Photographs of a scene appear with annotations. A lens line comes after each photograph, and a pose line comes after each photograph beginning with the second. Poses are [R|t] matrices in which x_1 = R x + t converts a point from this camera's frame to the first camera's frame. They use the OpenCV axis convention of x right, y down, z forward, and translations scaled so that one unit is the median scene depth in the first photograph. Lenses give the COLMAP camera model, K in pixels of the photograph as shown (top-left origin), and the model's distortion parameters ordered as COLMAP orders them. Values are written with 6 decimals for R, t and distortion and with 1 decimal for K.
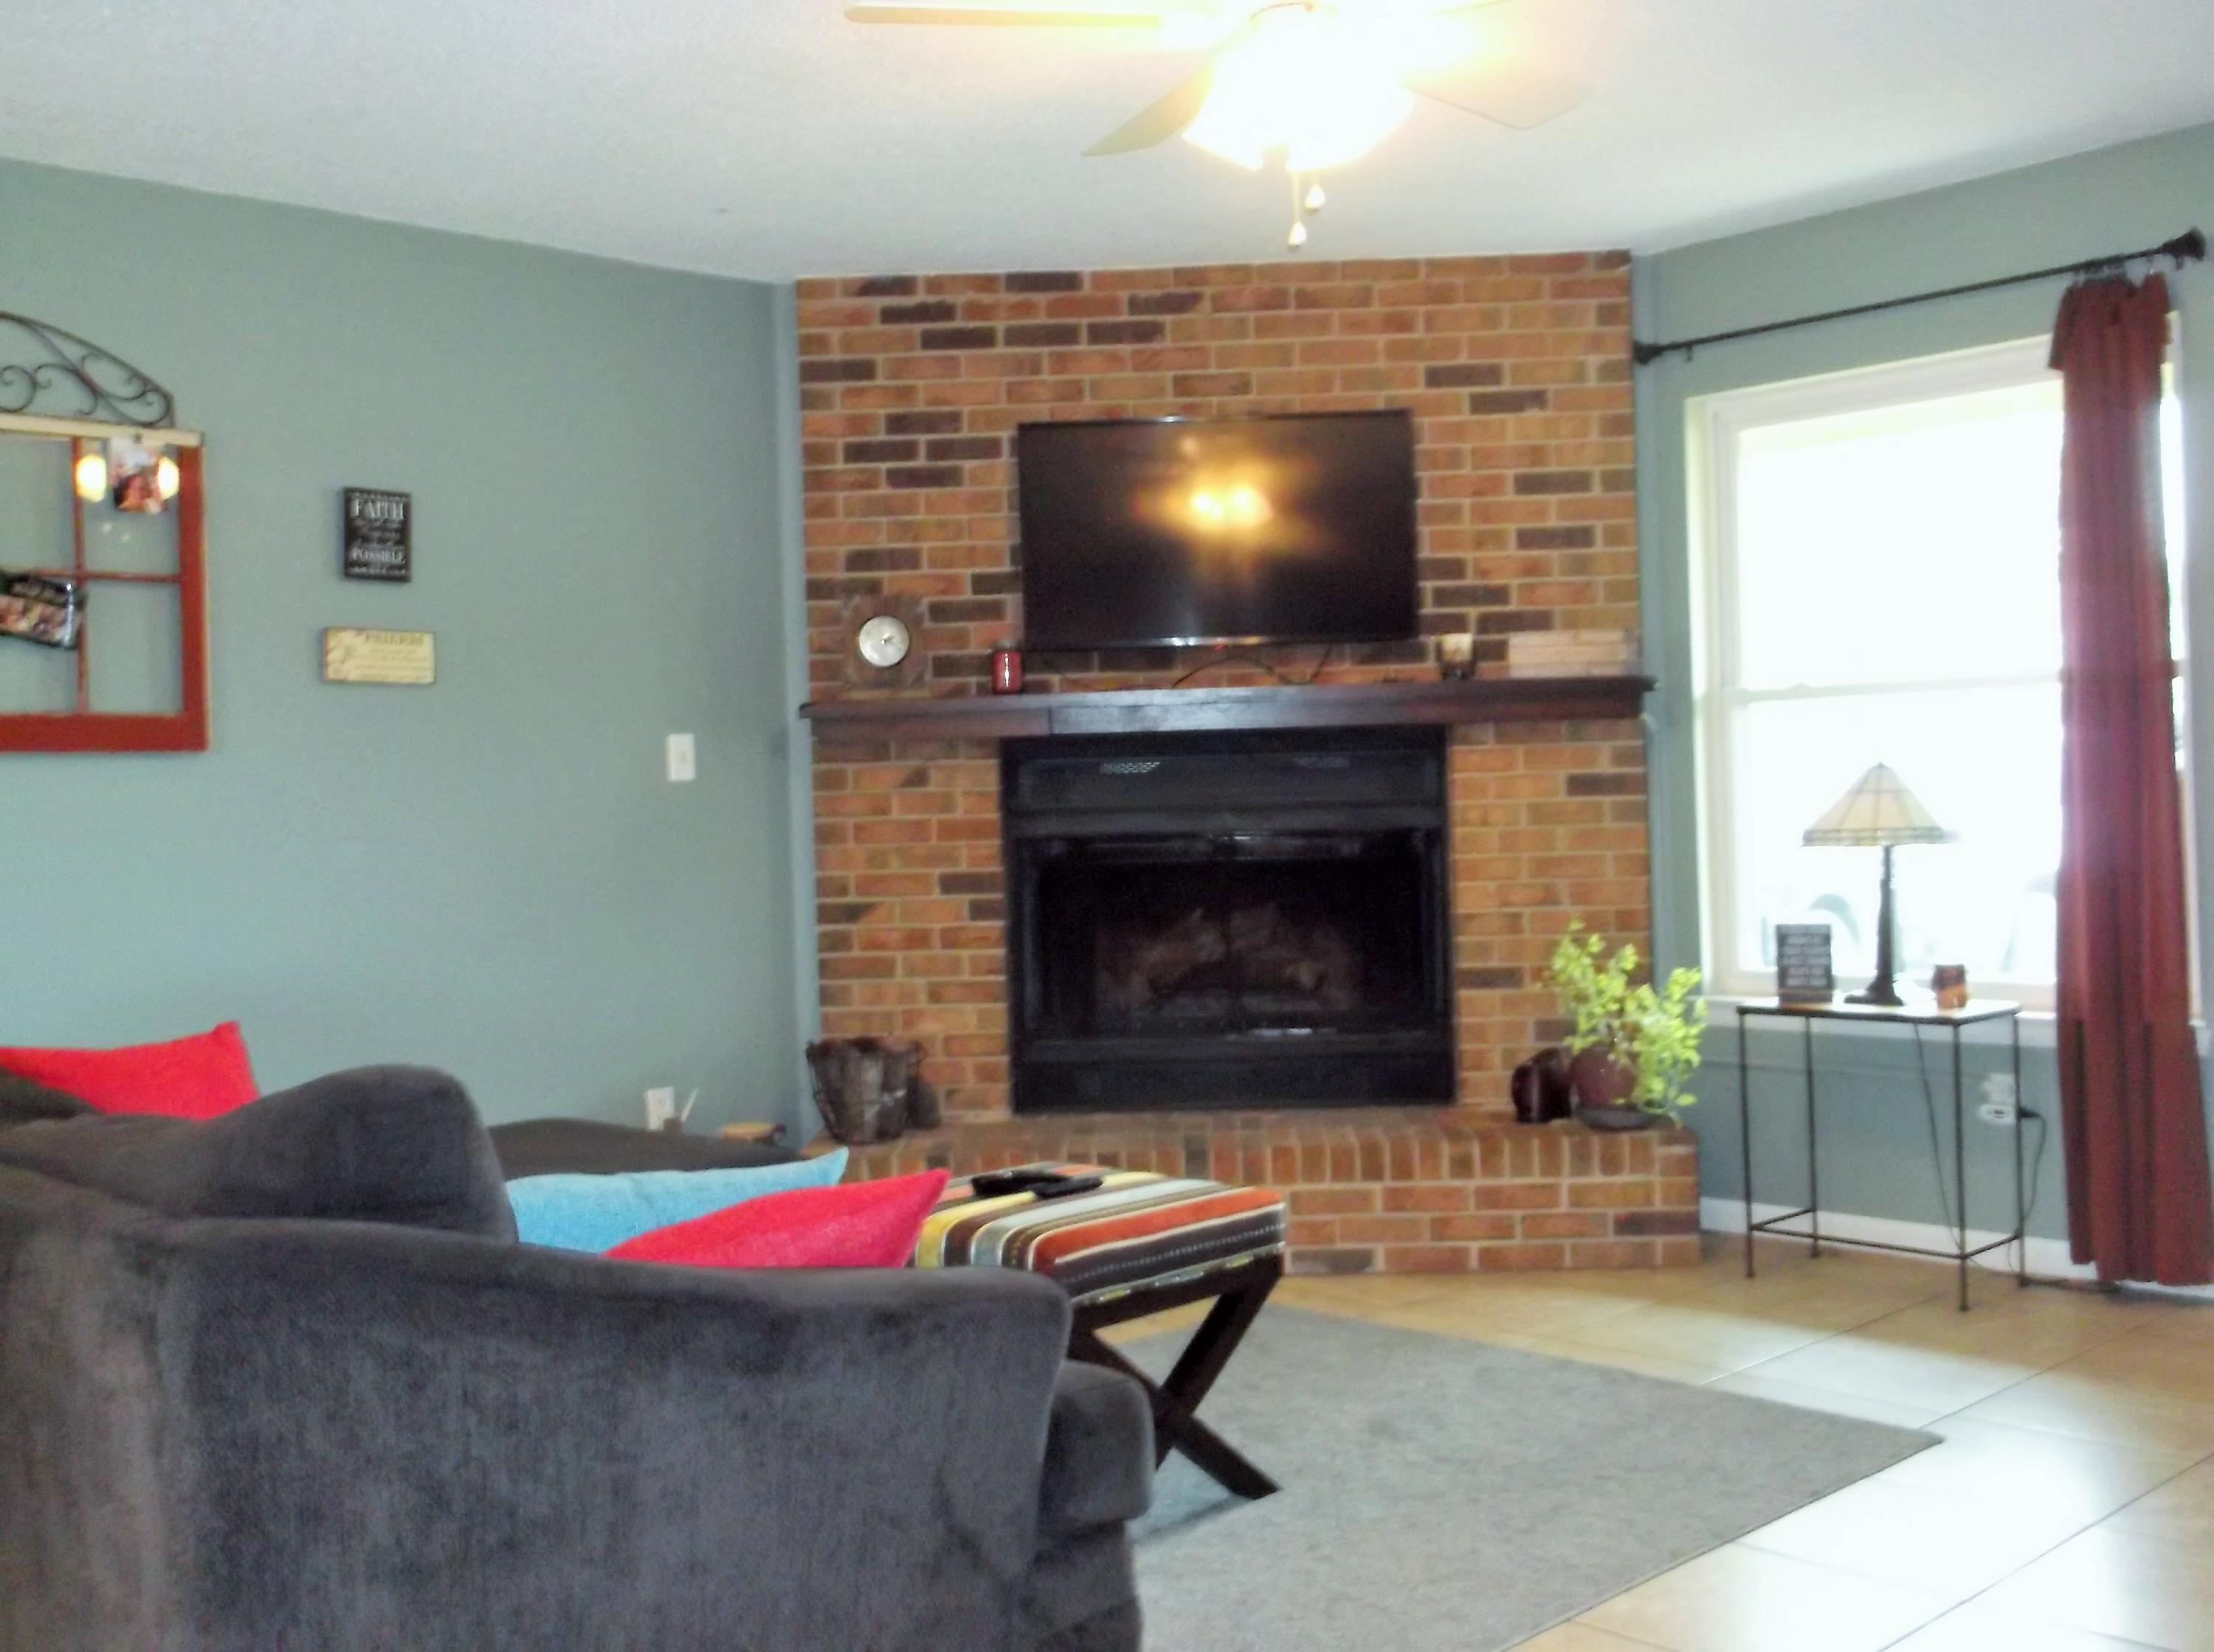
lens RADIAL K [[2177.0, 0, 1094.7], [0, 2177.0, 817.7], [0, 0, 1]] dist [0.018619, -0.024155]
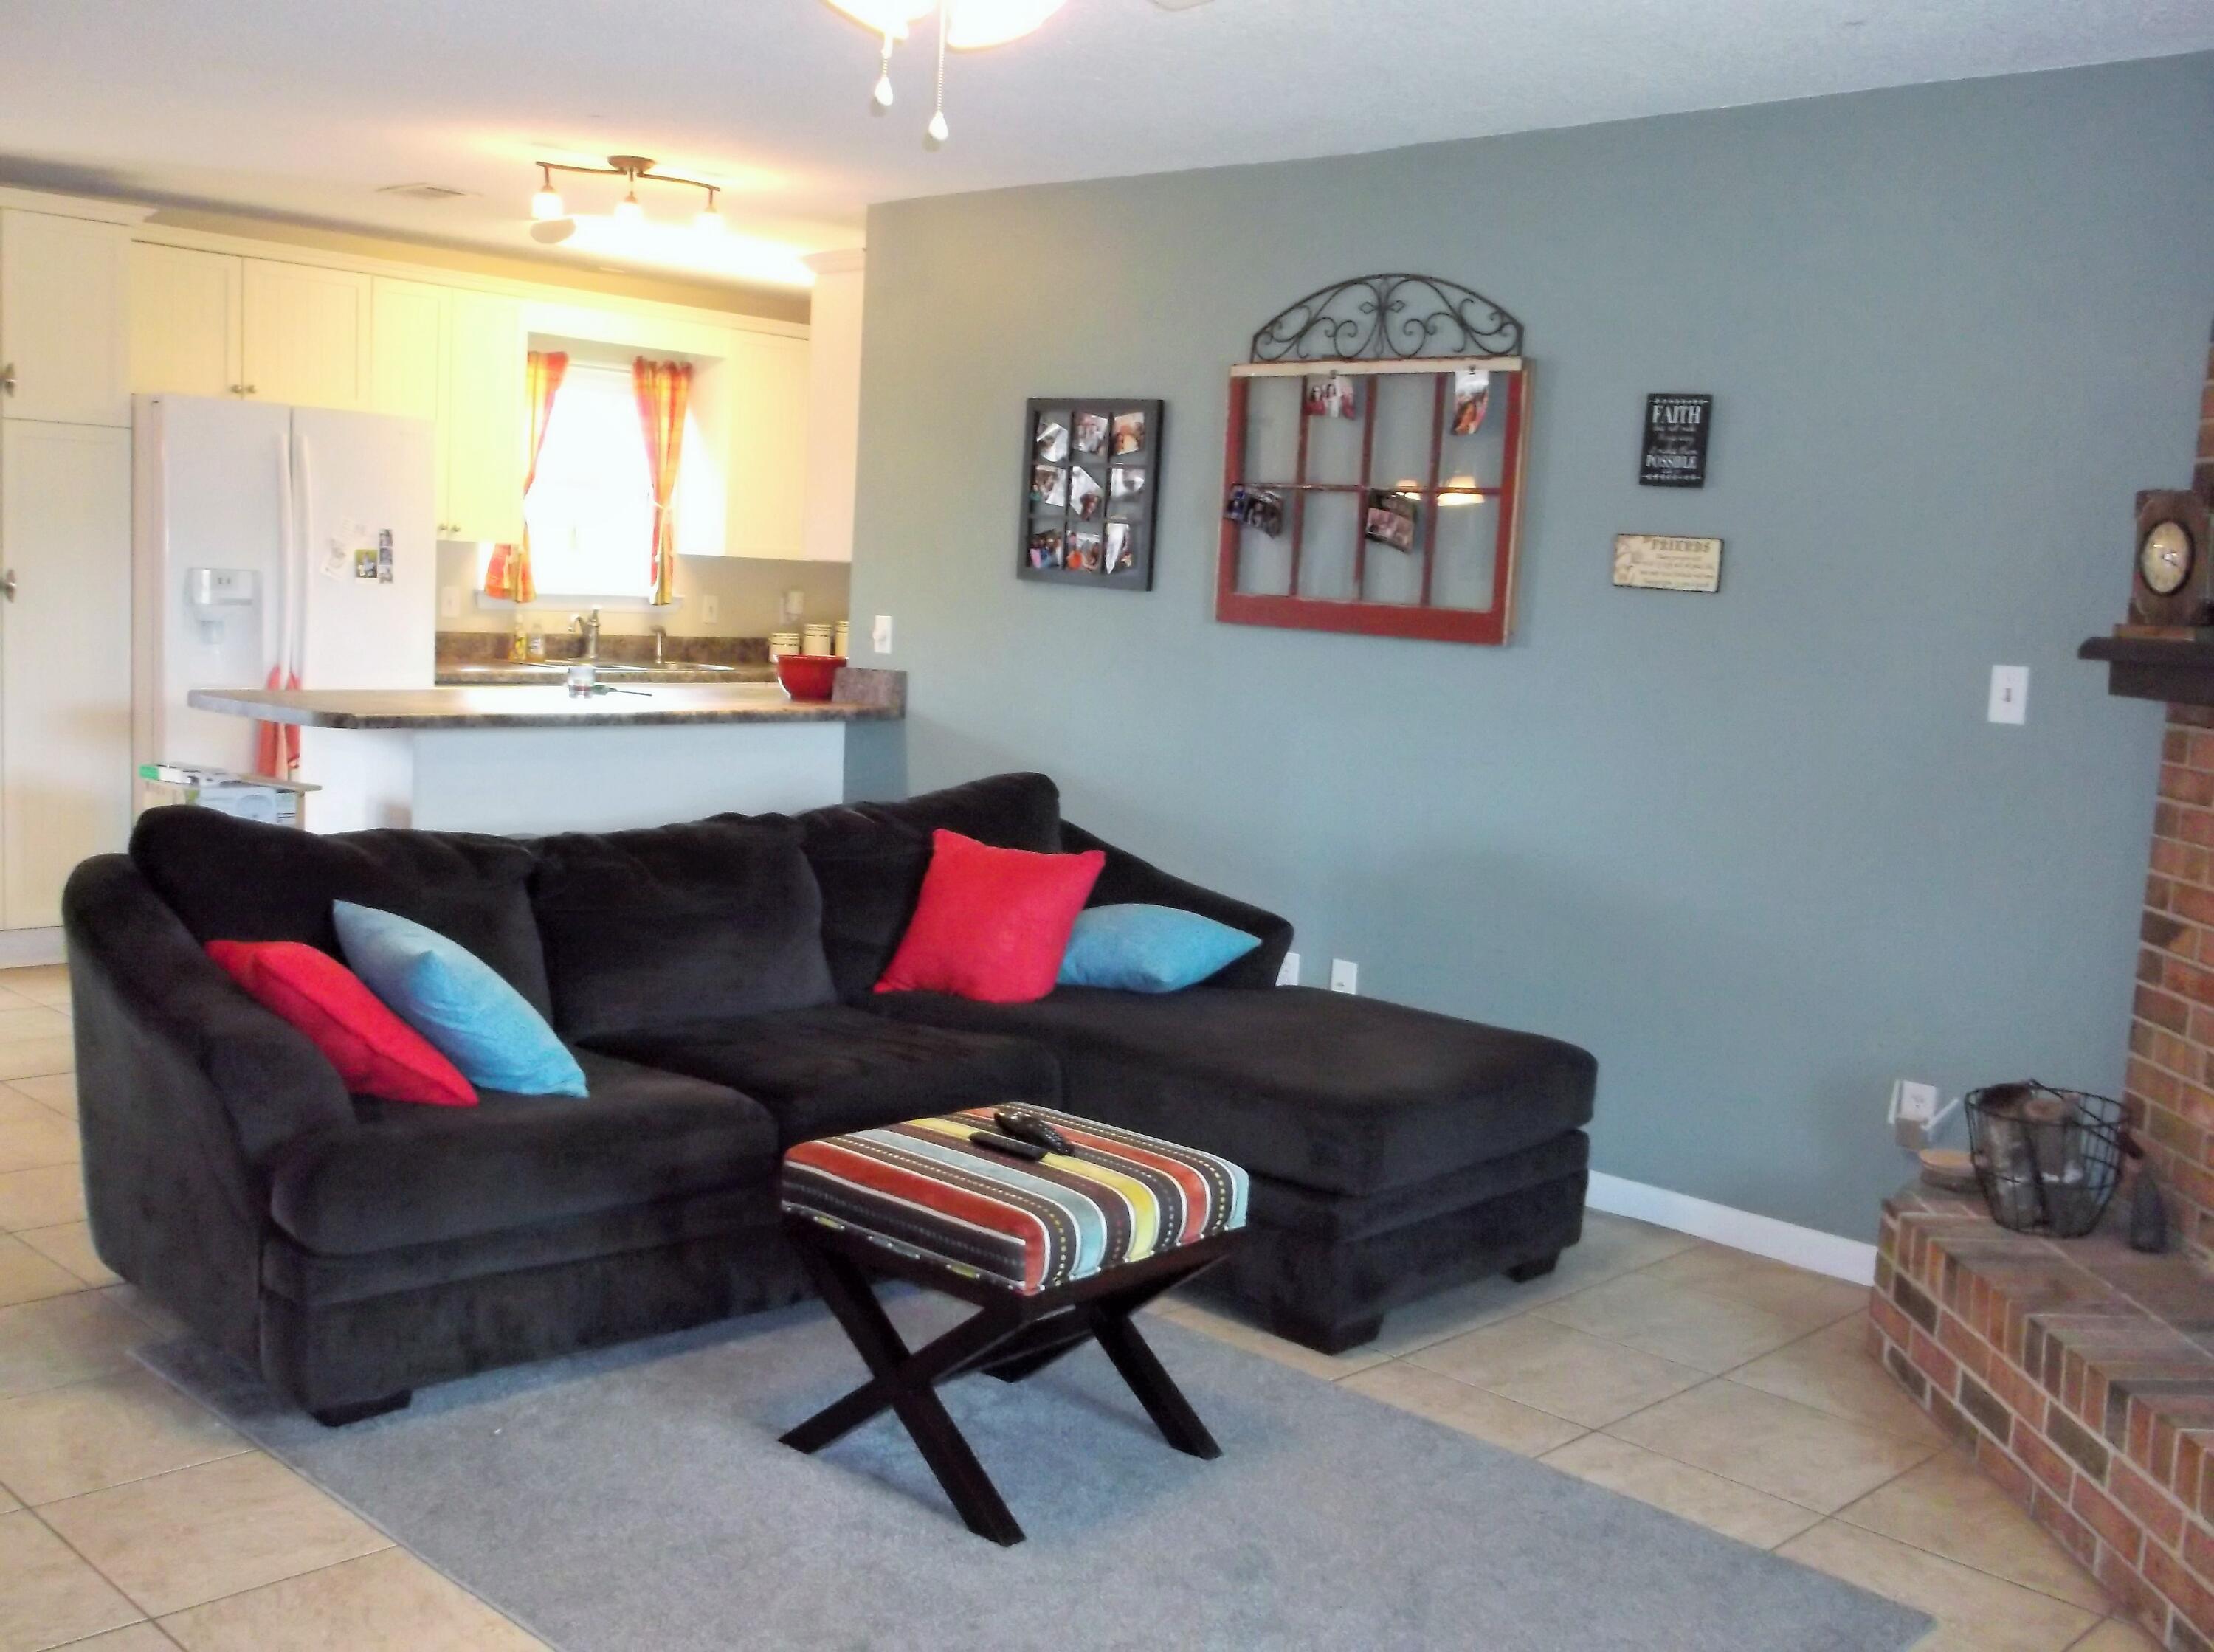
lens RADIAL K [[2177.0, 0, 1094.7], [0, 2177.0, 817.7], [0, 0, 1]] dist [0.018619, -0.024155]
pose [[0.053095, 0.148912, -0.987424, 0.637379], [-0.063780, 0.987306, 0.145465, -0.084320], [0.996551, 0.055254, 0.061919, 0.661453]]
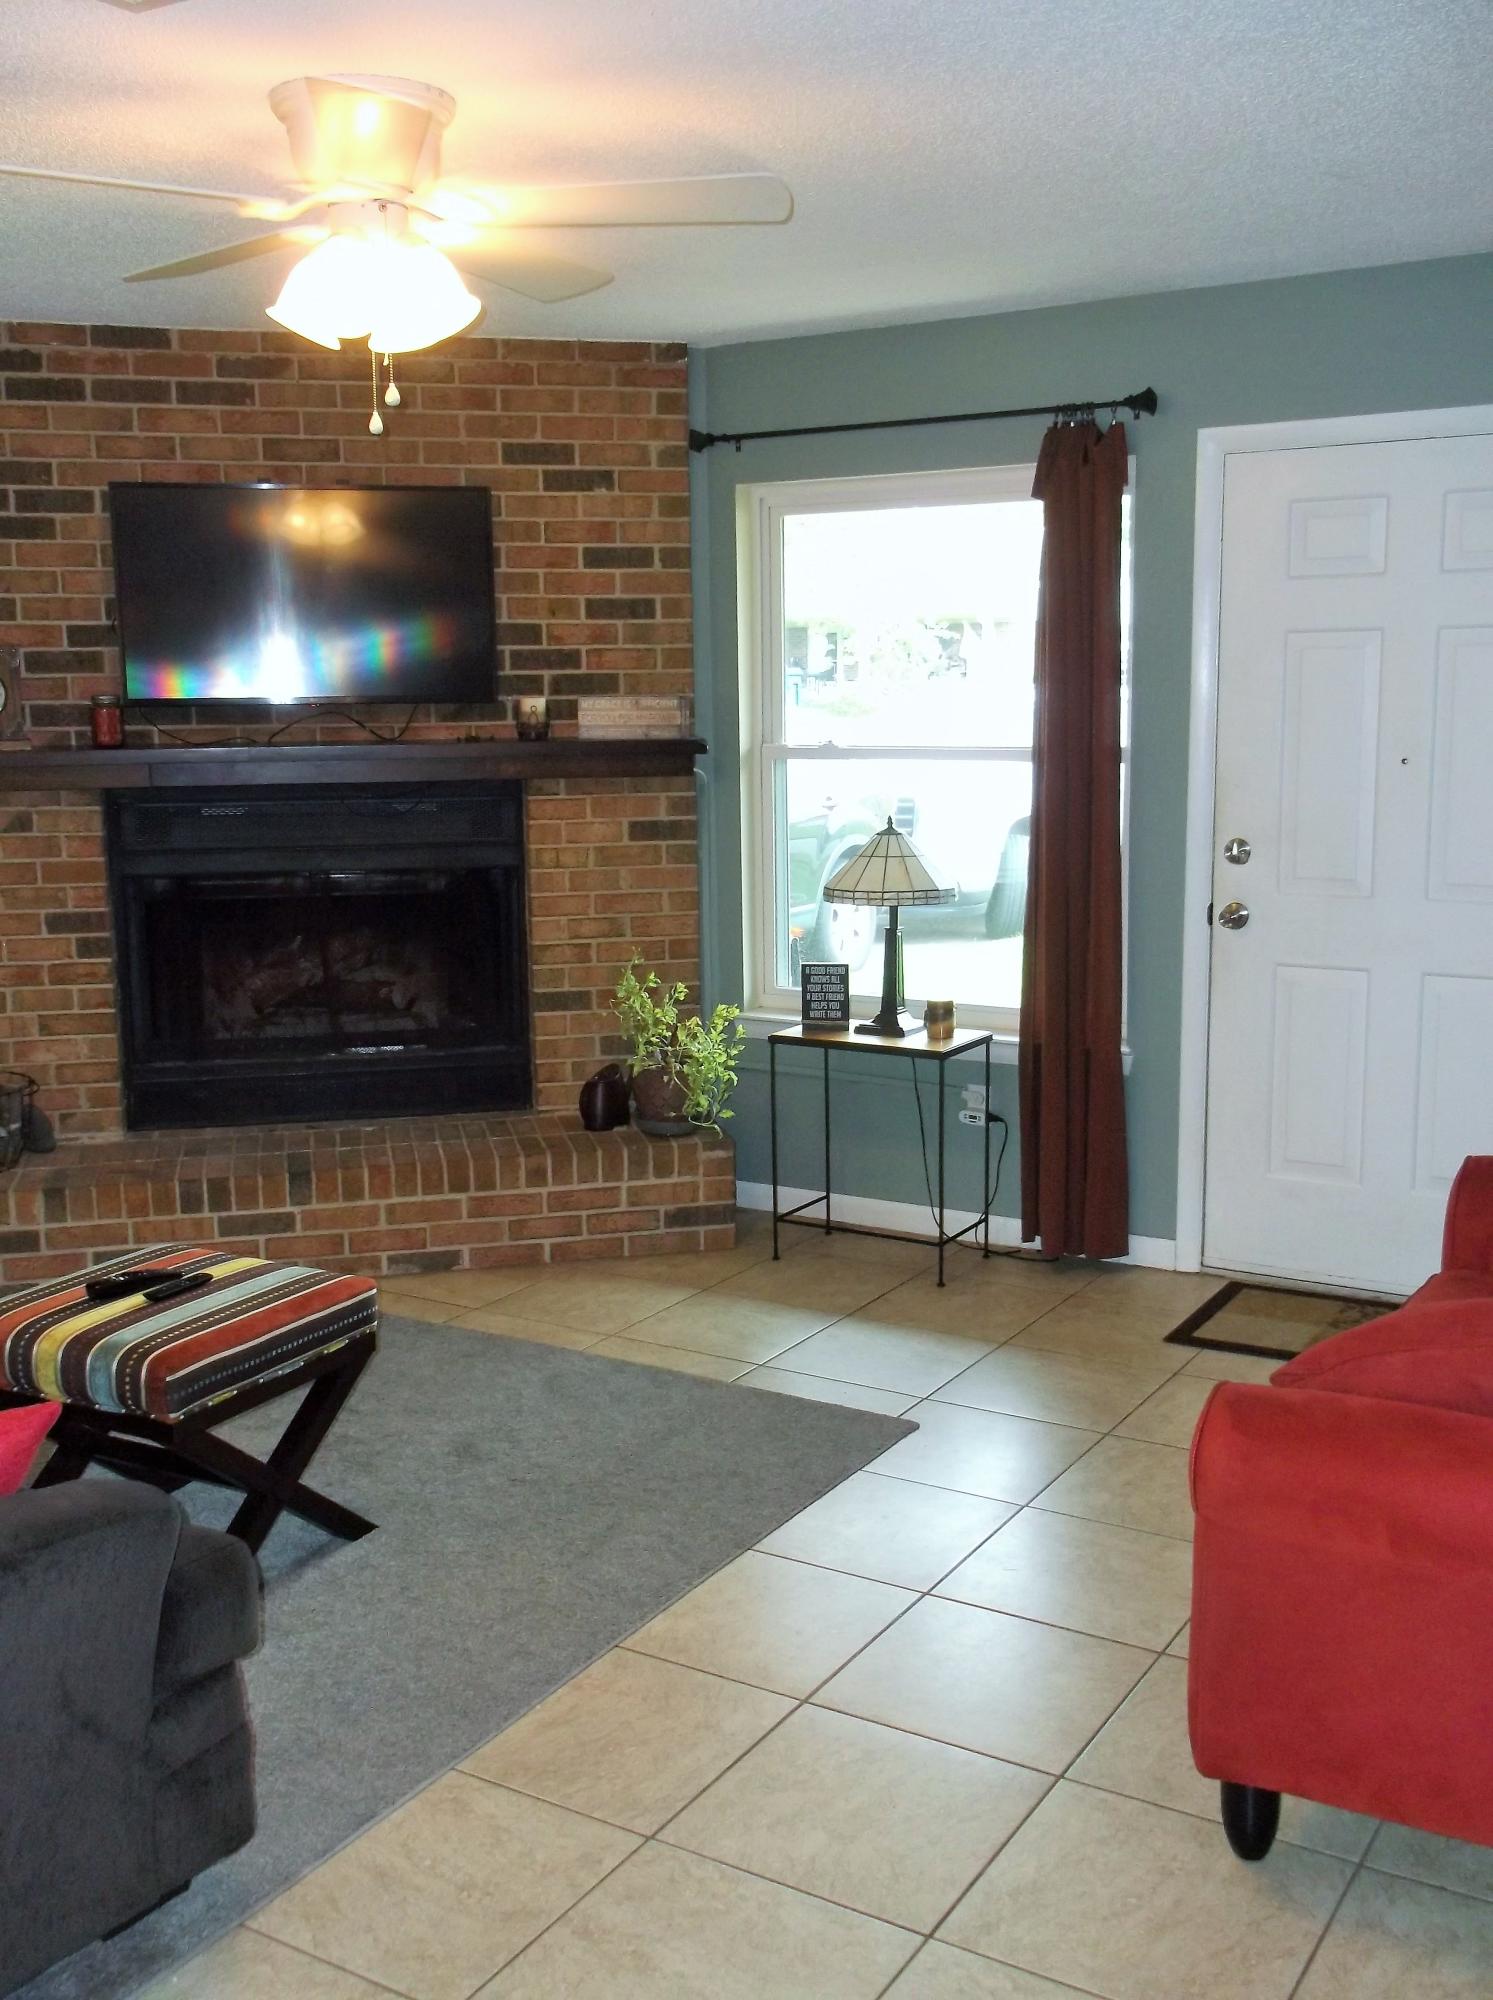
lens RADIAL K [[1968.9, 0, 744.6], [0, 1968.9, 989.7], [0, 0, 1]] dist [-0.009501, 0.010506]
pose [[0.965050, -0.025796, 0.260792, 0.006172], [-0.013971, 0.988665, 0.149490, -0.092382], [-0.261693, -0.147909, 0.953750, -0.002817]]
